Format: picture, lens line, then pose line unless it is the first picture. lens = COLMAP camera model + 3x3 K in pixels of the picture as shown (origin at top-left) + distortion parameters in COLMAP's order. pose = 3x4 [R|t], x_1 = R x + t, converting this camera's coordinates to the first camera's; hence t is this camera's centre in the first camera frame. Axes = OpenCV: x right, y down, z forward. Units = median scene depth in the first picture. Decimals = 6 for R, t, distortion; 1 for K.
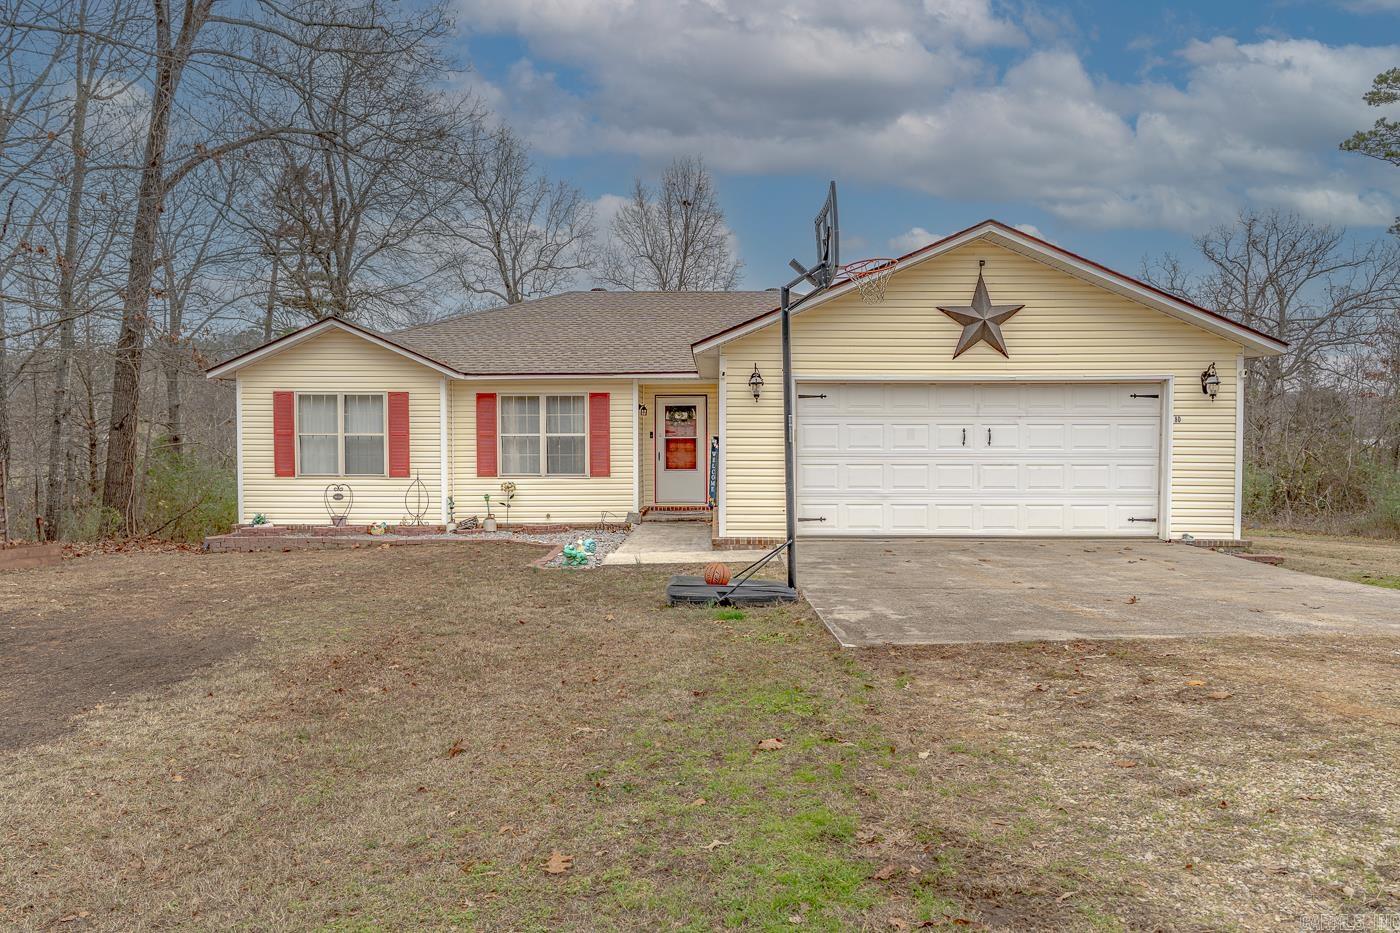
lens RADIAL K [[924.1, 0, 693.9], [0, 924.1, 469.1], [0, 0, 1]] dist [0.001538, 0.003087]
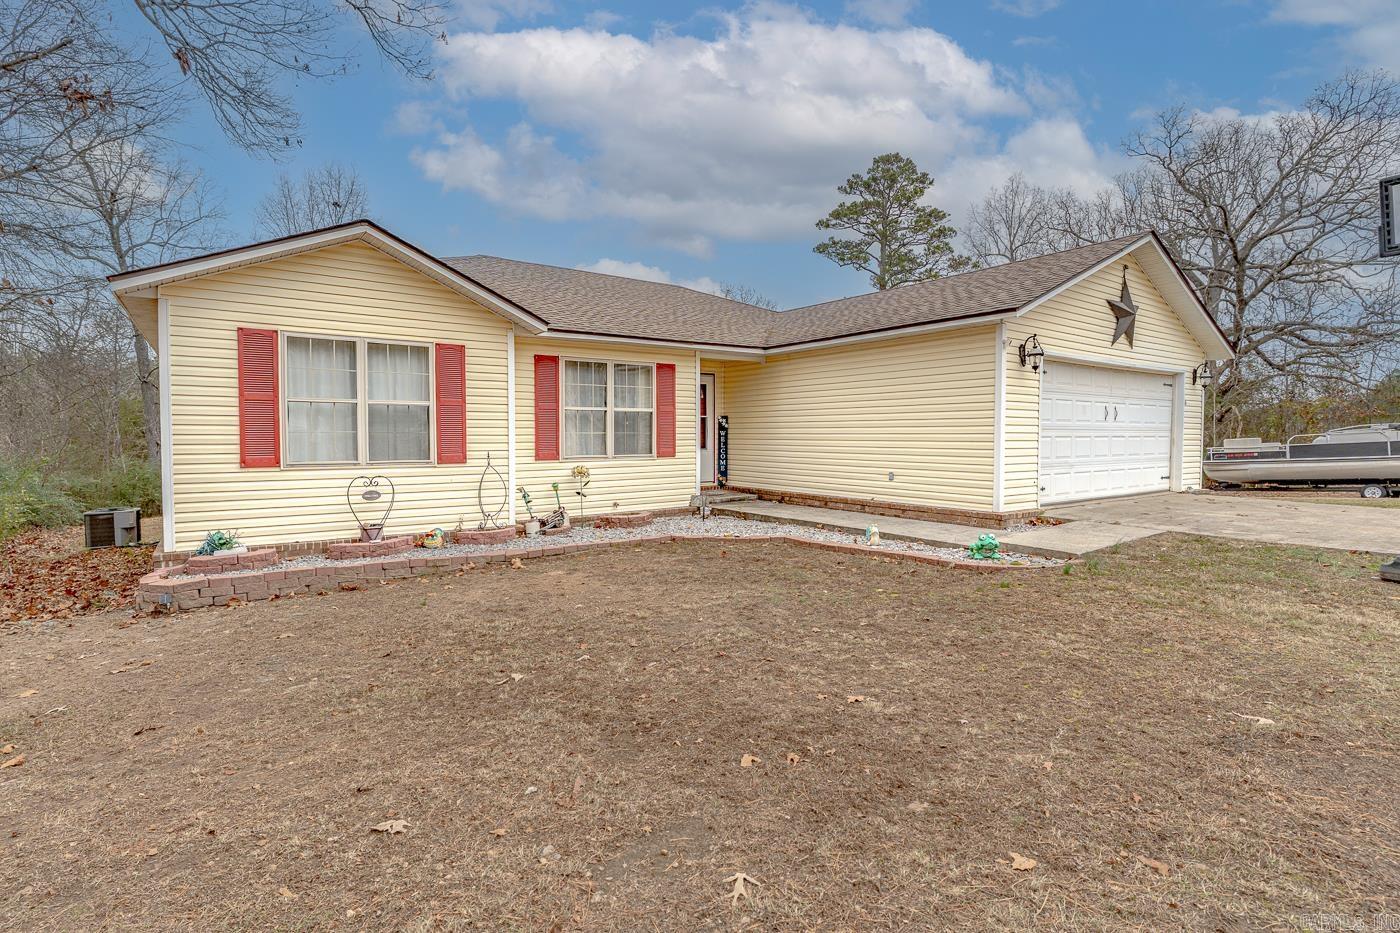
lens RADIAL K [[676.2, 0, 701.9], [0, 676.2, 441.4], [0, 0, 1]] dist [-0.000620, 0.002286]
pose [[0.799379, -0.007510, 0.600780, -0.477817], [0.018874, 0.999742, -0.012616, 0.002087], [-0.600530, 0.021424, 0.799315, 0.463193]]
